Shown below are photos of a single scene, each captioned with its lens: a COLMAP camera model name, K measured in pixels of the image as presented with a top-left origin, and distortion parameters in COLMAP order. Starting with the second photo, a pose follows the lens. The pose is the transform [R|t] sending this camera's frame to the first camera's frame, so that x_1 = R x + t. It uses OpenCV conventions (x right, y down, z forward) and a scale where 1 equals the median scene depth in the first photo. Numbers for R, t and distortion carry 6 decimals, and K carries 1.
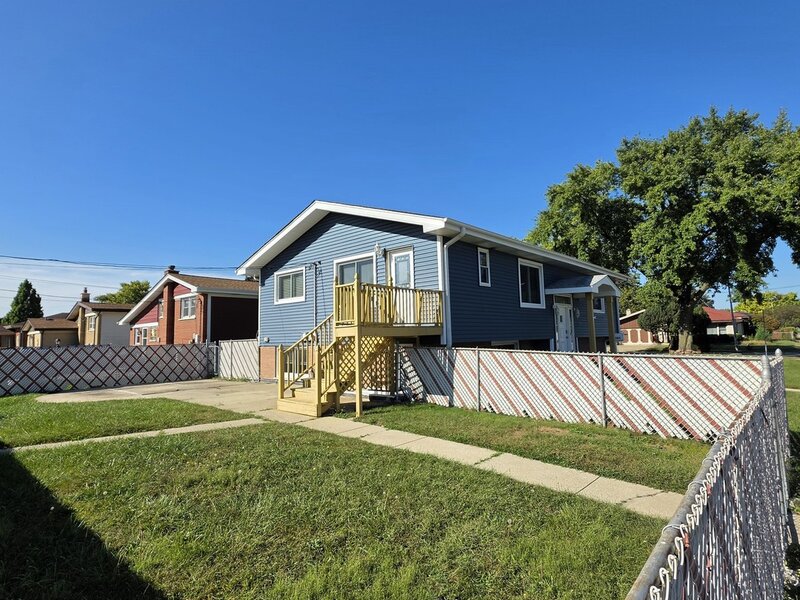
lens RADIAL K [[428.2, 0, 414.1], [0, 428.2, 290.8], [0, 0, 1]] dist [0.001276, 0.001207]
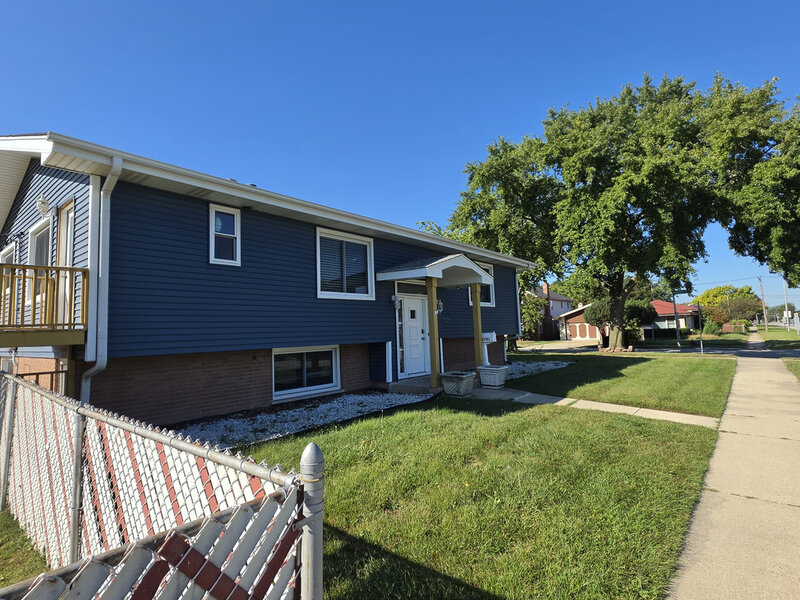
lens RADIAL K [[413.3, 0, 419.7], [0, 413.3, 291.5], [0, 0, 1]] dist [0.000503, 0.000319]
pose [[0.999001, -0.005662, 0.044328, 0.227991], [0.005218, 0.999935, 0.010119, 0.012887], [-0.044382, -0.009877, 0.998966, 0.196434]]
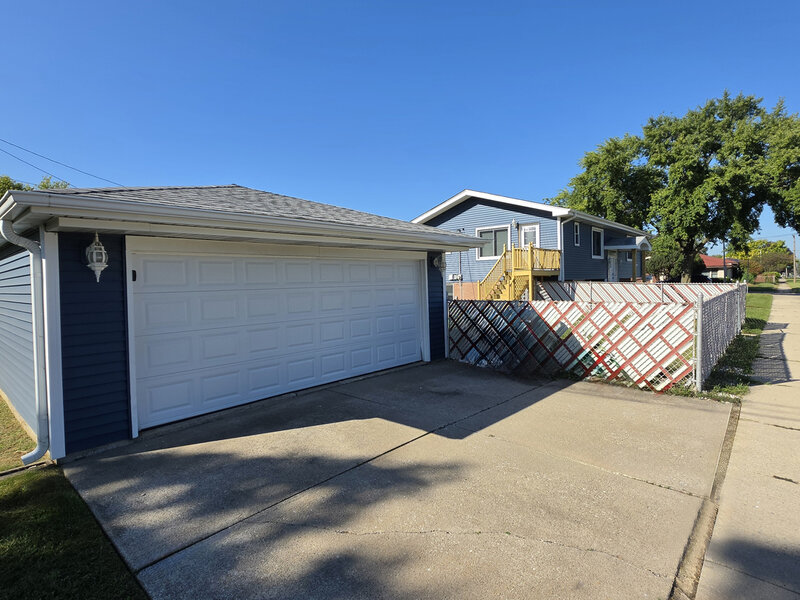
lens RADIAL K [[427.8, 0, 402.5], [0, 427.8, 295.8], [0, 0, 1]] dist [-0.003076, -0.000106]
pose [[0.999992, 0.000755, -0.003908, -0.263837], [-0.000204, 0.990279, 0.139093, -0.026508], [0.003975, -0.139091, 0.990272, -0.345175]]
